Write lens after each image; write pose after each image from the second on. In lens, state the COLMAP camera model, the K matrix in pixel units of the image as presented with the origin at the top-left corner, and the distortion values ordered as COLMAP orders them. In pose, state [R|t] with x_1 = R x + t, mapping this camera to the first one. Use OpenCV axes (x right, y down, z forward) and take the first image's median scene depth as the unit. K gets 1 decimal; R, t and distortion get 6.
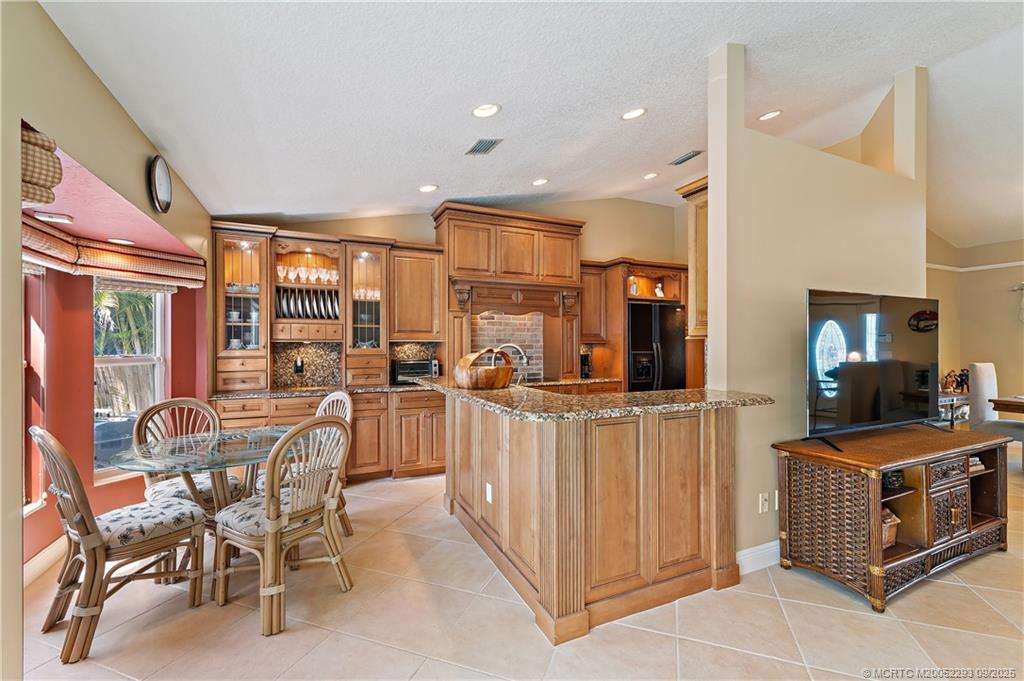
lens RADIAL K [[450.2, 0, 523.4], [0, 450.2, 340.0], [0, 0, 1]] dist [0.004583, -0.000440]
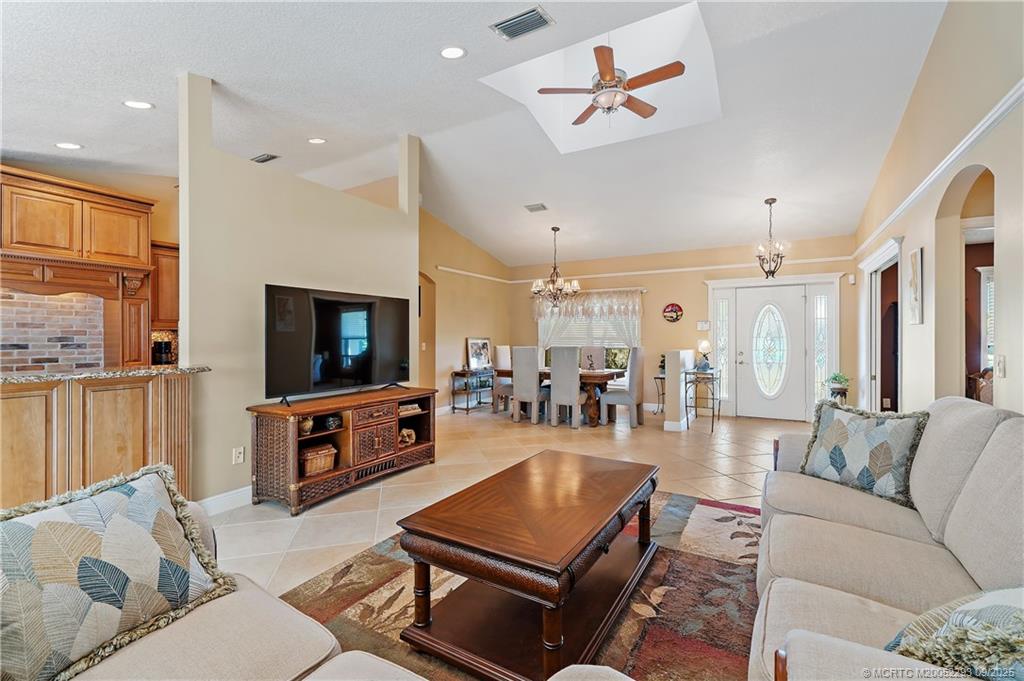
lens RADIAL K [[443.0, 0, 527.3], [0, 443.0, 336.7], [0, 0, 1]] dist [0.009863, 0.000515]
pose [[0.809447, 0.001890, 0.587190, 0.228088], [-0.007875, 0.999940, 0.007636, 0.009976], [-0.587140, -0.010805, 0.809413, -0.224398]]
